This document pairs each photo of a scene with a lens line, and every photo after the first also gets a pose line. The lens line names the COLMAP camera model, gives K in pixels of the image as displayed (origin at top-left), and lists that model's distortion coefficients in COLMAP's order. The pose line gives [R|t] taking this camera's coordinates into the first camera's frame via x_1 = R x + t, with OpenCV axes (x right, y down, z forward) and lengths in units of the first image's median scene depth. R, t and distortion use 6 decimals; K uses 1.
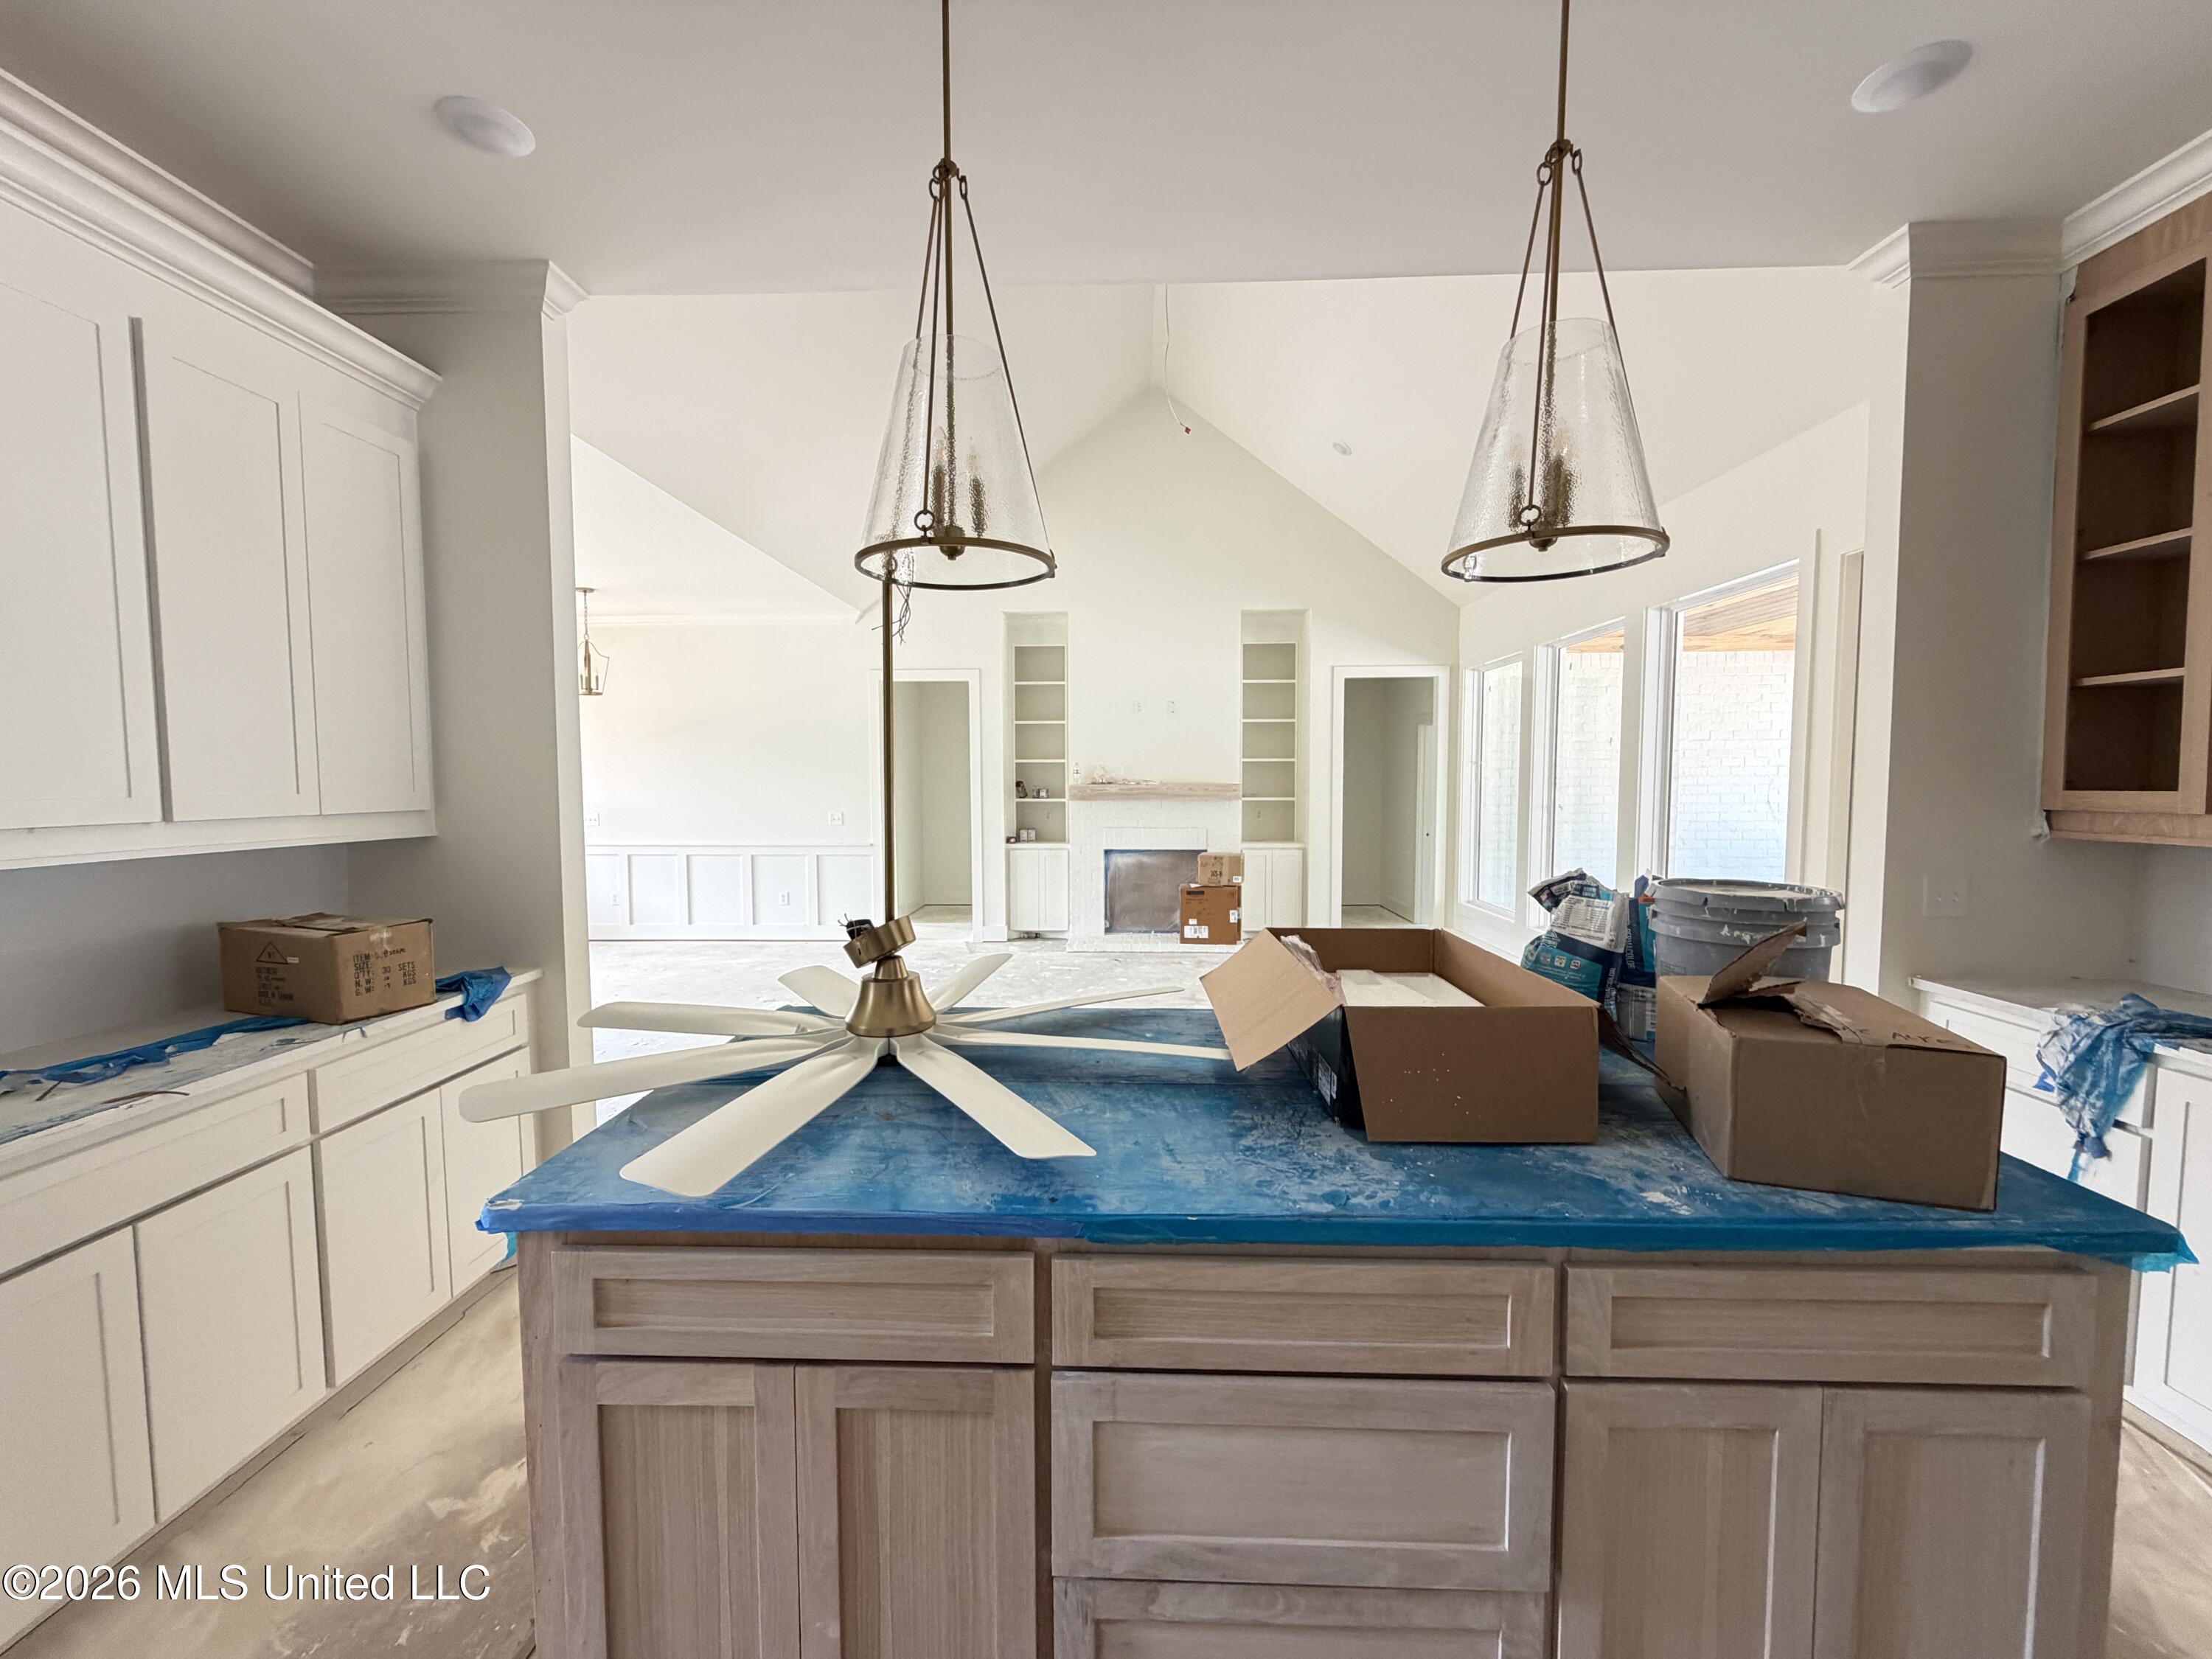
lens RADIAL K [[882.4, 0, 1096.3], [0, 882.4, 825.6], [0, 0, 1]] dist [-0.000924, 0.000175]
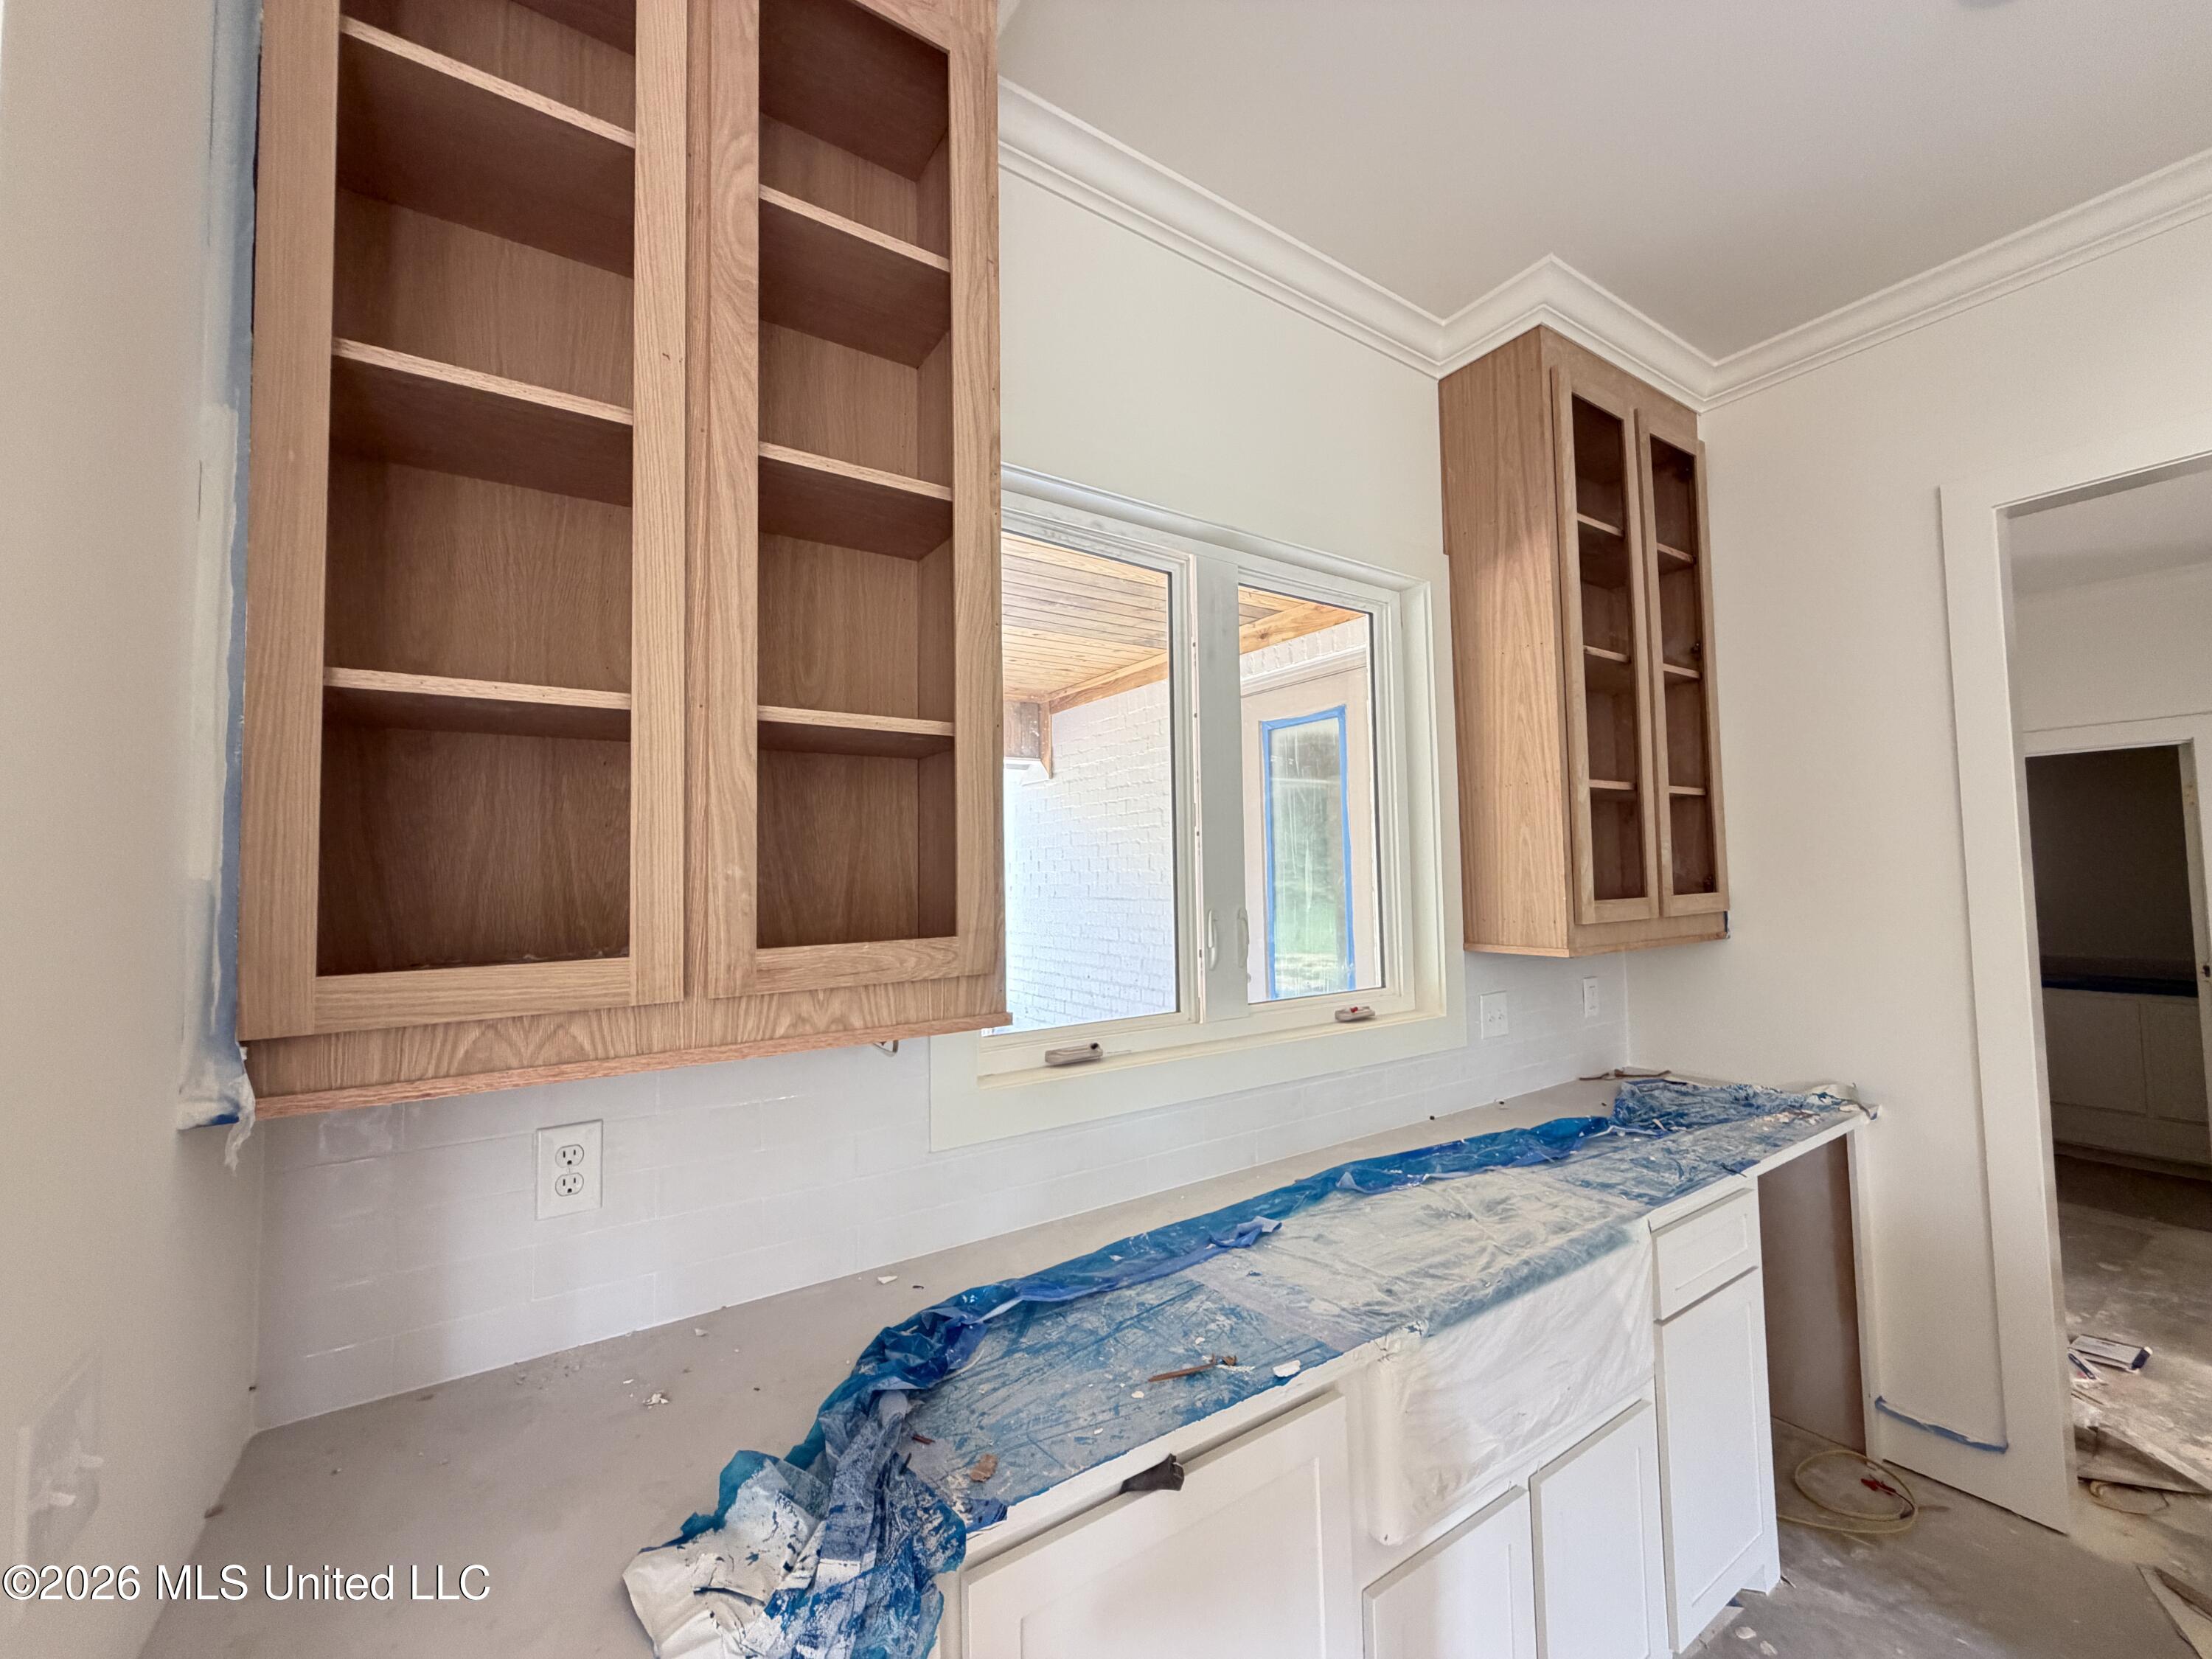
lens RADIAL K [[882.4, 0, 1091.7], [0, 882.4, 829.1], [0, 0, 1]] dist [-0.000924, 0.000175]
pose [[-0.581088, 0.056553, 0.811873, 0.192210], [0.061473, 0.997783, -0.025505, -0.021232], [-0.811516, 0.035088, -0.583276, 0.289637]]
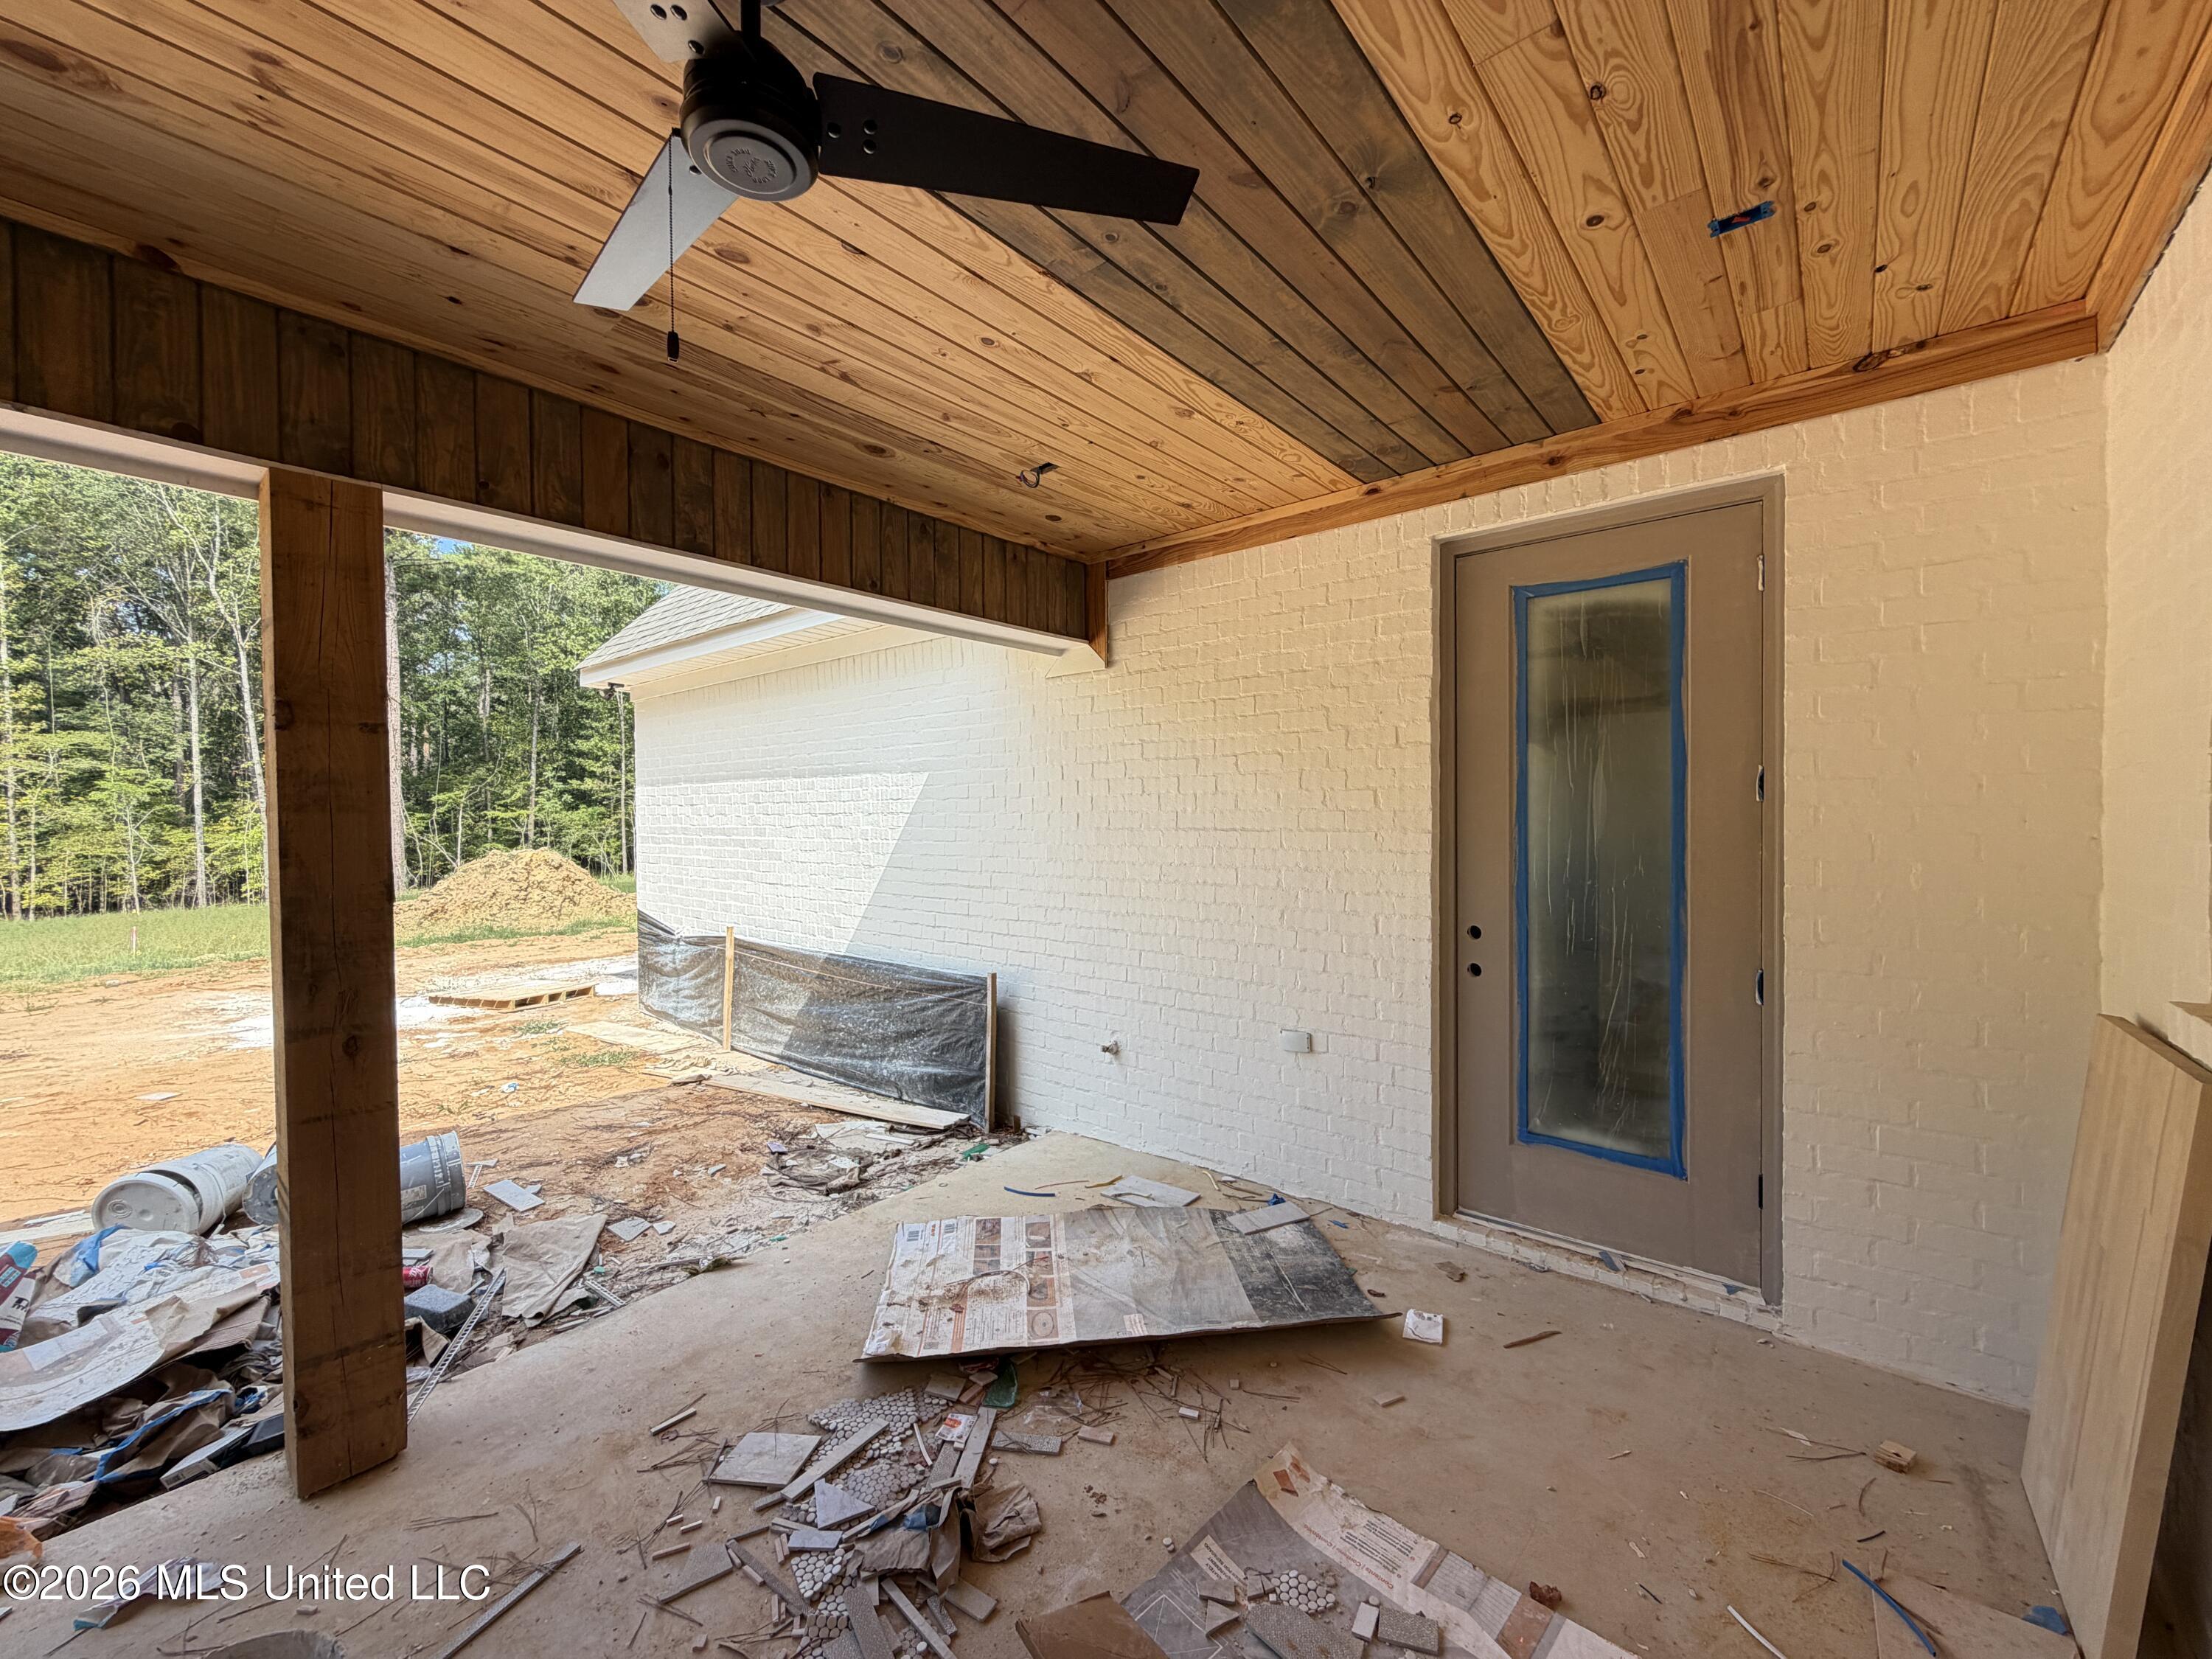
lens RADIAL K [[882.4, 0, 1091.7], [0, 882.4, 829.2], [0, 0, 1]] dist [-0.000924, 0.000175]
pose [[-0.782911, -0.000843, 0.622134, 0.457940], [0.041607, 0.997689, 0.053710, -0.014934], [-0.620741, 0.067935, -0.781067, 0.321945]]
